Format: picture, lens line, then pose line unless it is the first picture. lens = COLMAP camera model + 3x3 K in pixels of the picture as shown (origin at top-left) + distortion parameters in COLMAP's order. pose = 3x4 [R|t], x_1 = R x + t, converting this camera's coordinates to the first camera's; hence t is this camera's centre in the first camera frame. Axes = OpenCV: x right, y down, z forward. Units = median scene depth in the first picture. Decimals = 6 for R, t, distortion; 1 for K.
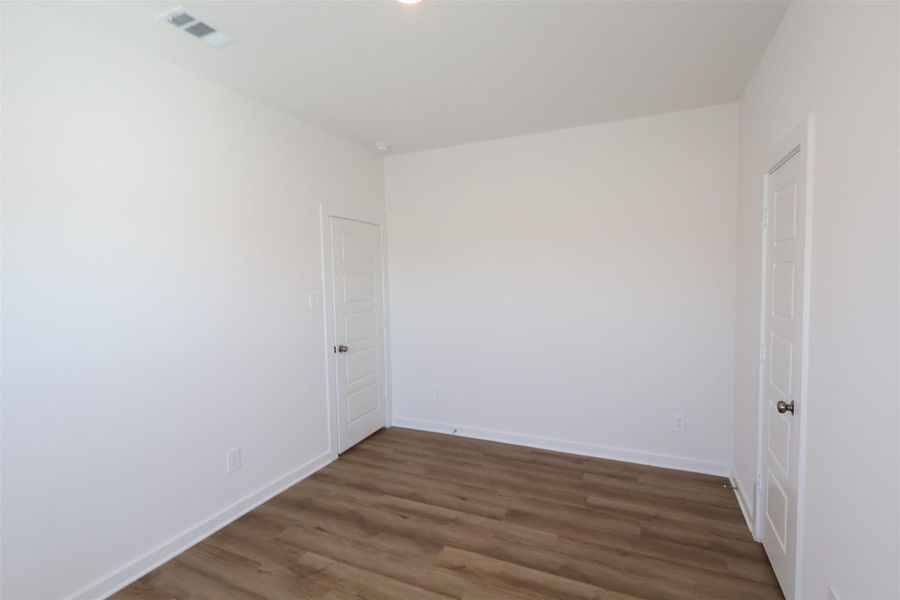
lens RADIAL K [[441.1, 0, 450.0], [0, 441.1, 300.0], [0, 0, 1]] dist [0.127005, -0.077609]
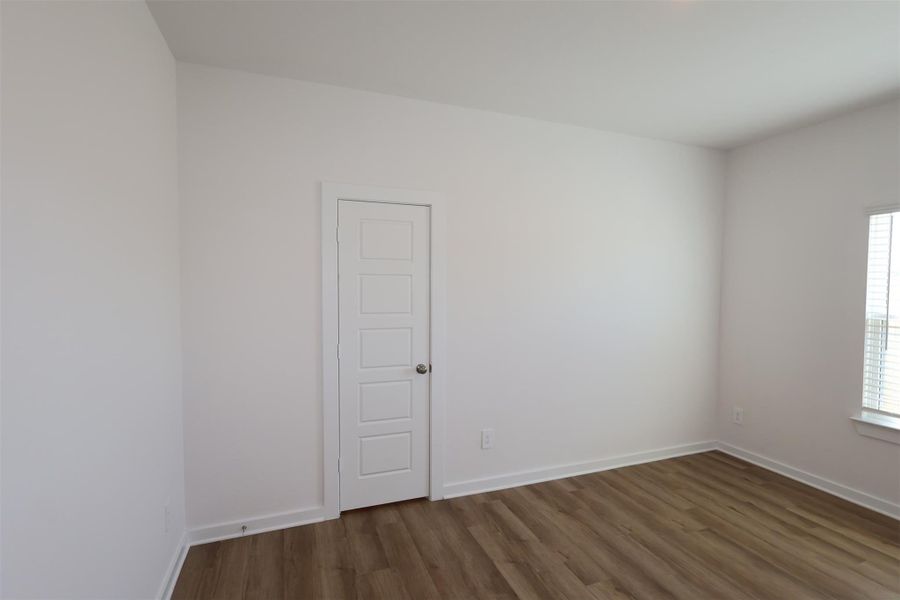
lens RADIAL K [[441.1, 0, 450.0], [0, 441.1, 300.0], [0, 0, 1]] dist [0.127005, -0.077609]
pose [[-0.711957, -0.009567, 0.702158, -0.314998], [0.052388, 0.996397, 0.066696, -0.073384], [-0.700266, 0.084269, -0.708891, 1.586177]]
